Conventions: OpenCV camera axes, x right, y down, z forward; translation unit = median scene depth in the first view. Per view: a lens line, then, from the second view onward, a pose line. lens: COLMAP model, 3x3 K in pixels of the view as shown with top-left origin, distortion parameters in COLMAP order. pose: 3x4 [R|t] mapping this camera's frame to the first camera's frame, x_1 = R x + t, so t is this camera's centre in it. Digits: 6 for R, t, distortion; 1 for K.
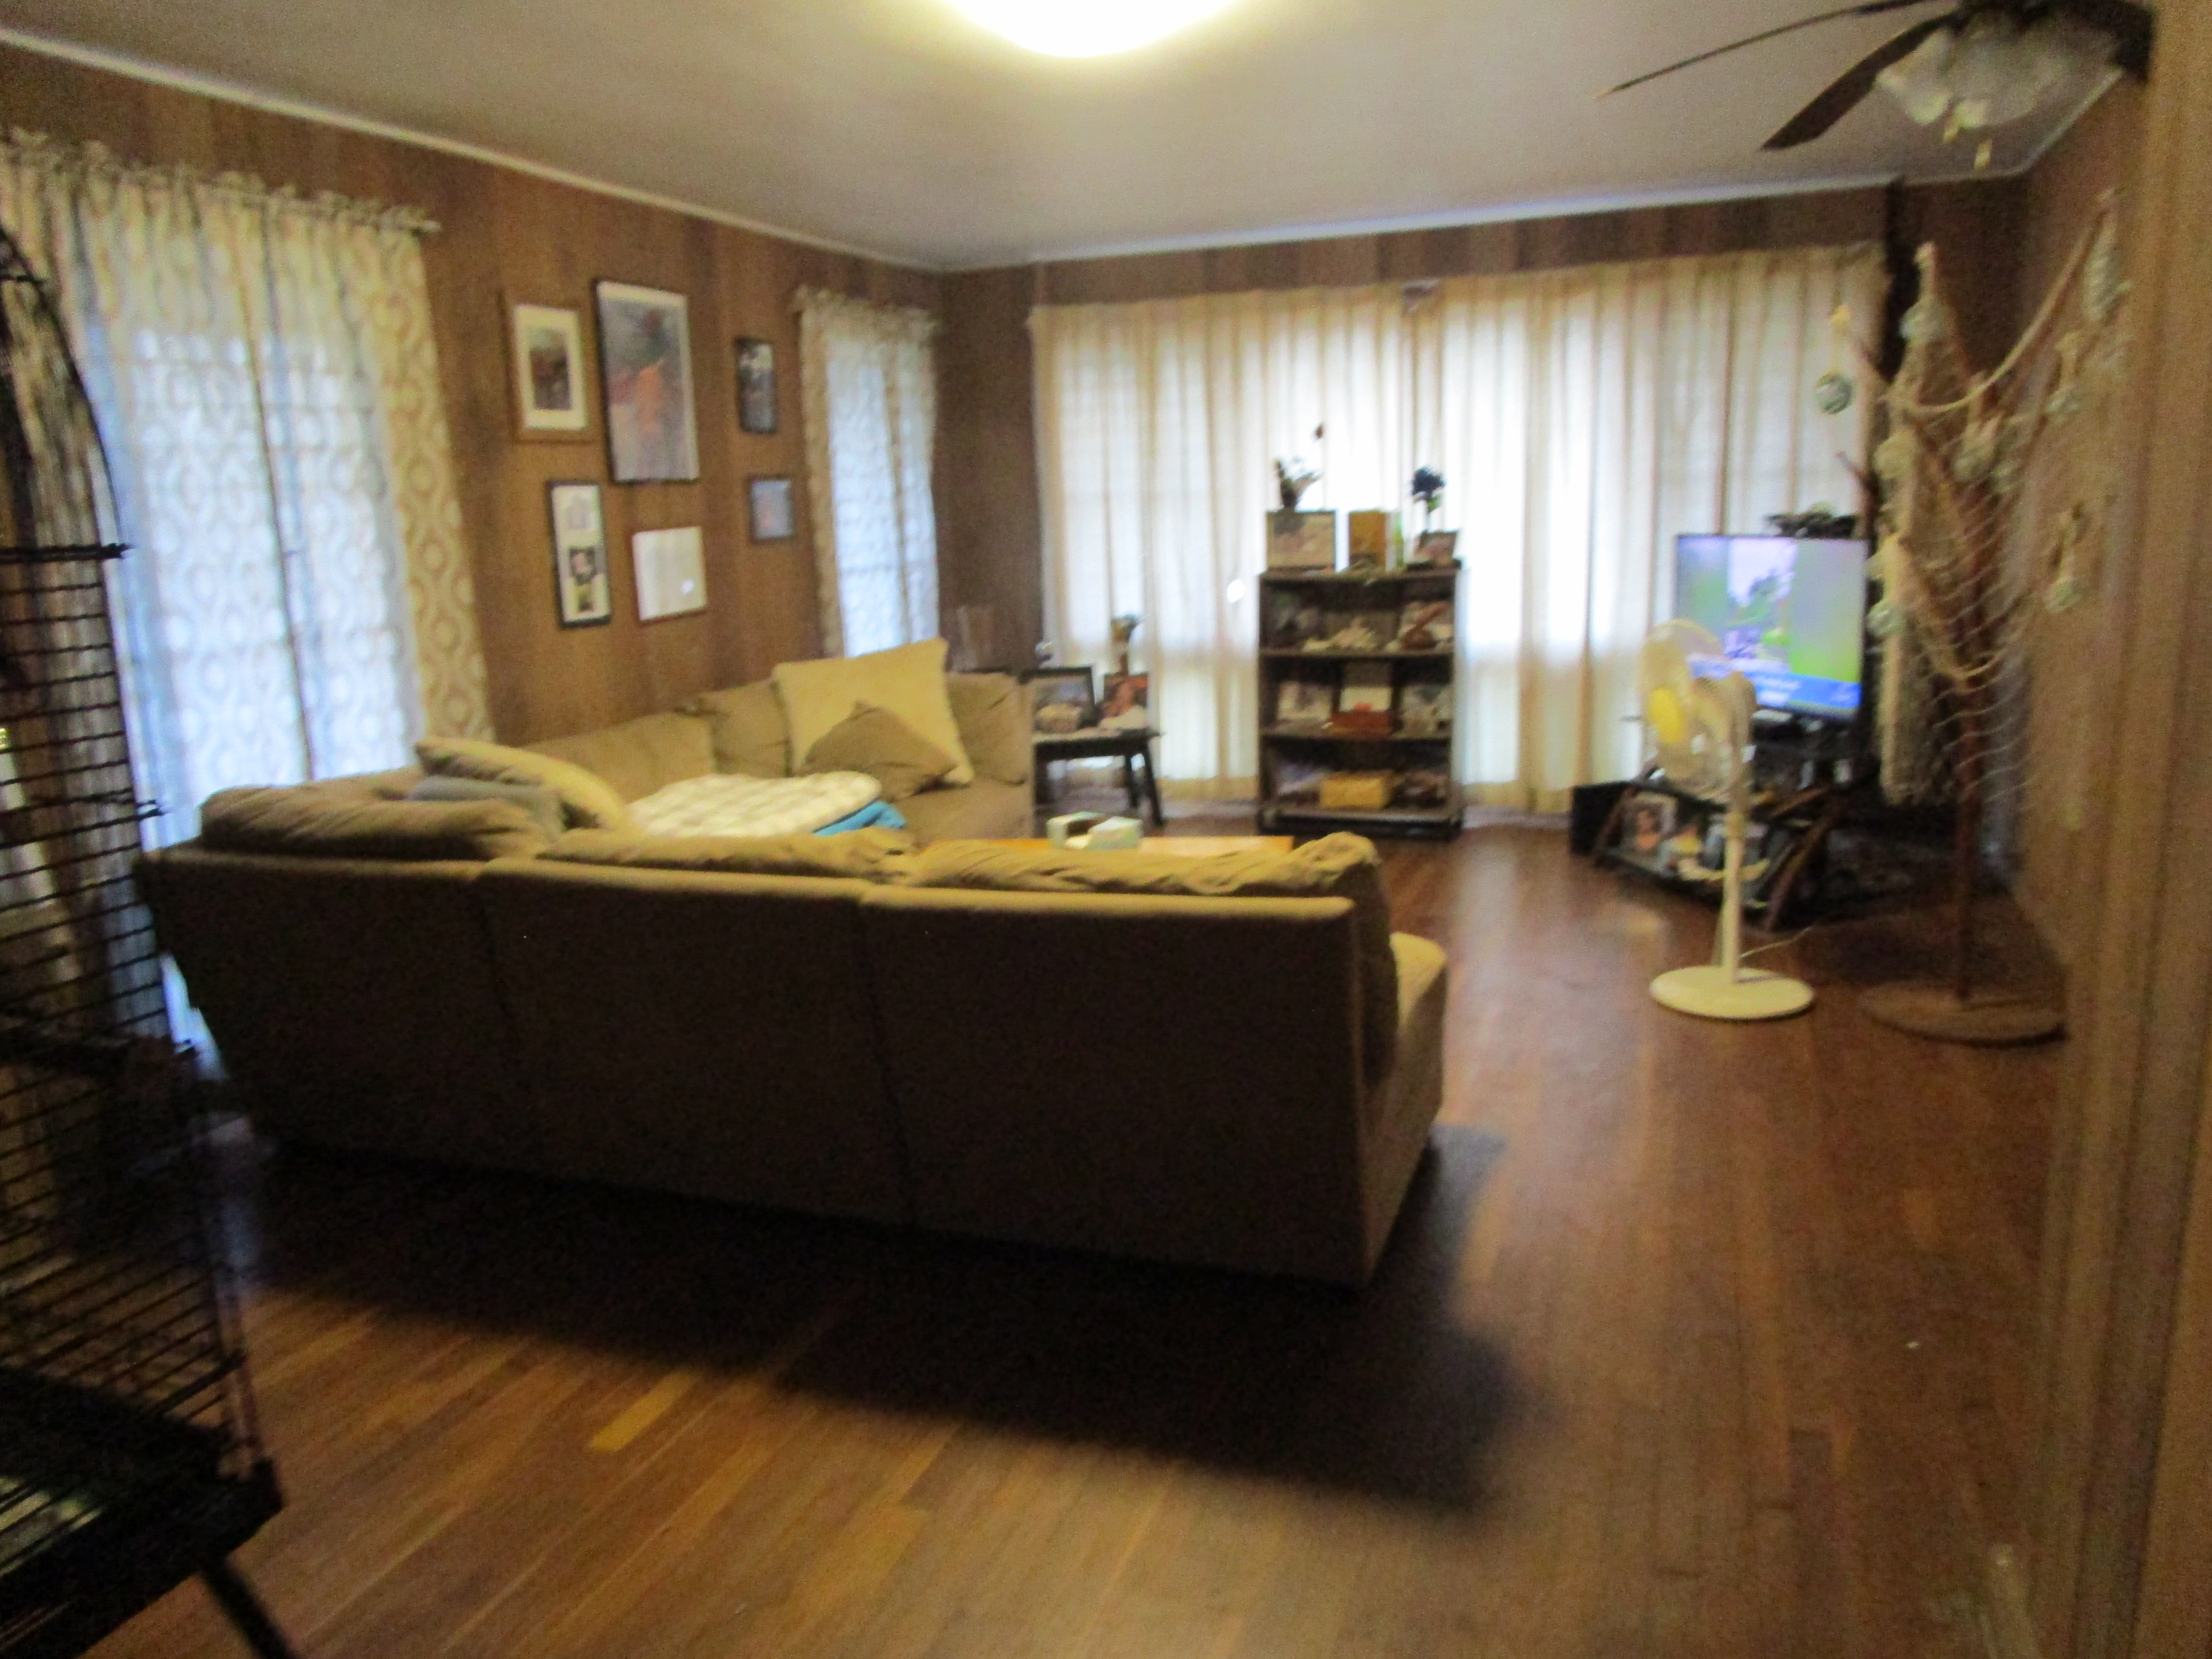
lens RADIAL K [[1595.8, 0, 1106.0], [0, 1595.8, 829.5], [0, 0, 1]] dist [-0.026054, 0.015372]
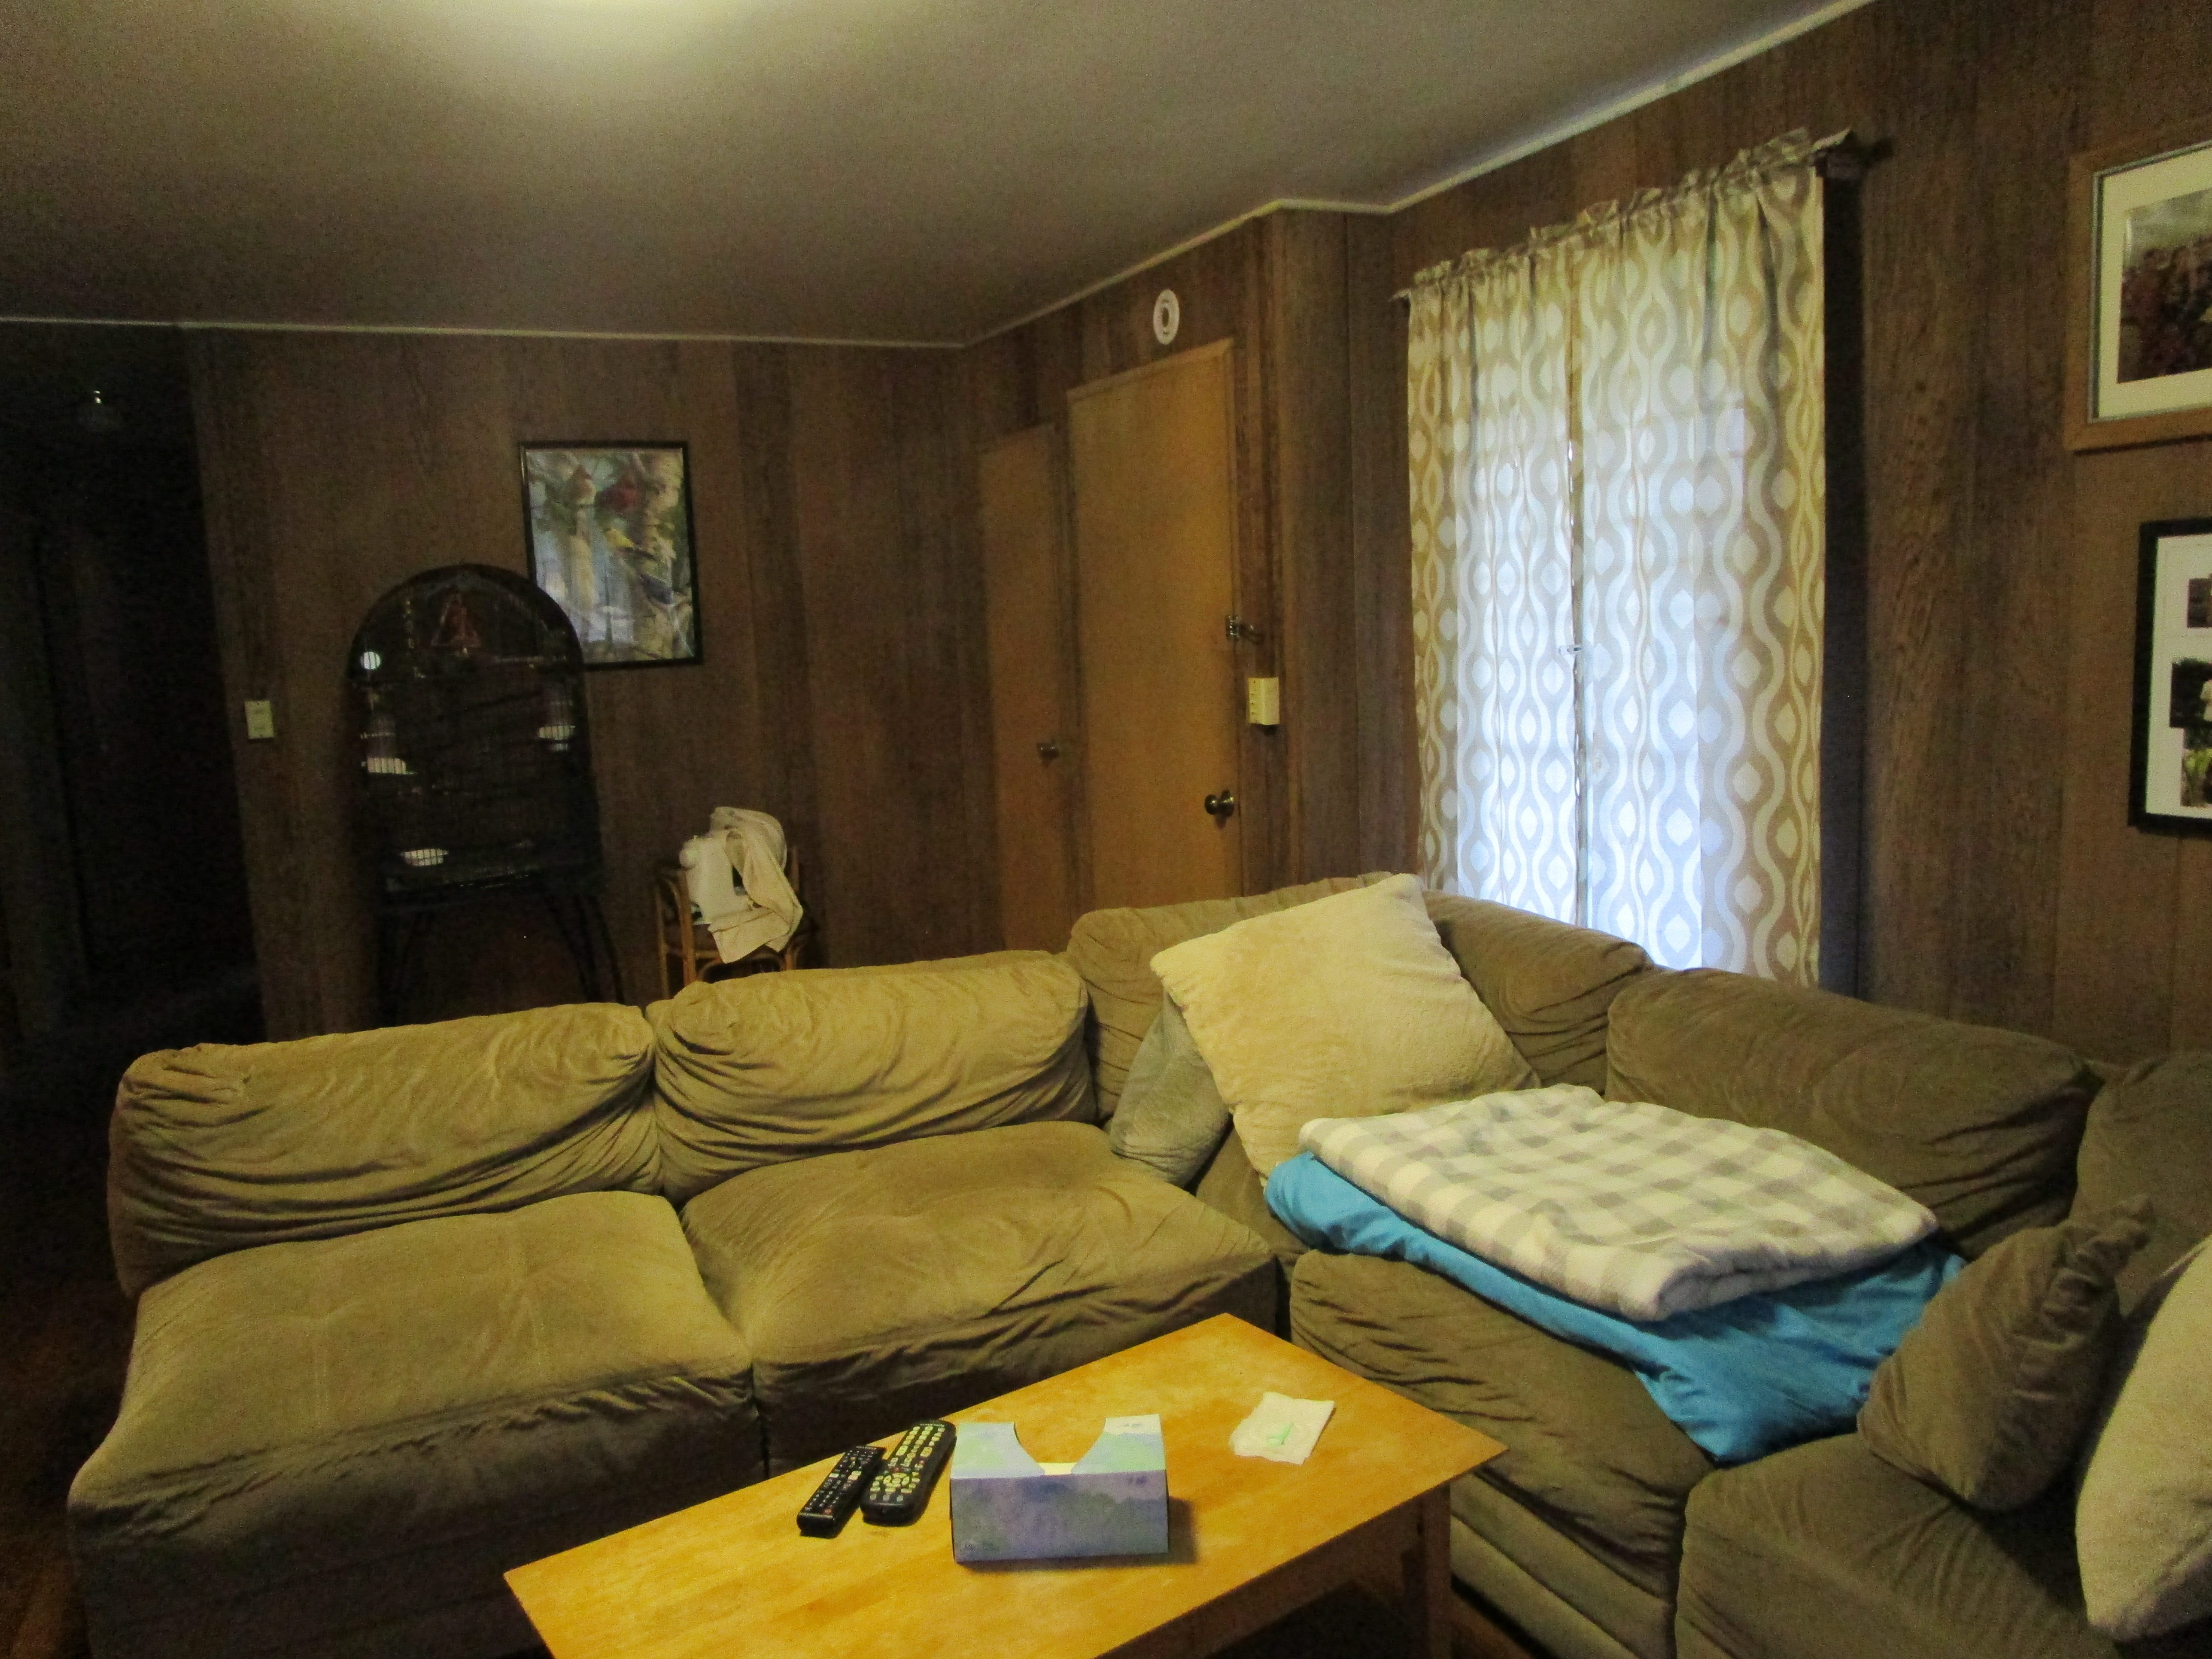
lens RADIAL K [[1595.8, 0, 1106.0], [0, 1595.8, 829.5], [0, 0, 1]] dist [-0.026054, 0.015372]
pose [[-0.697058, 0.183665, -0.693093, 0.230096], [-0.051739, 0.951232, 0.304106, -0.275083], [0.715146, 0.247840, -0.653561, 1.170061]]
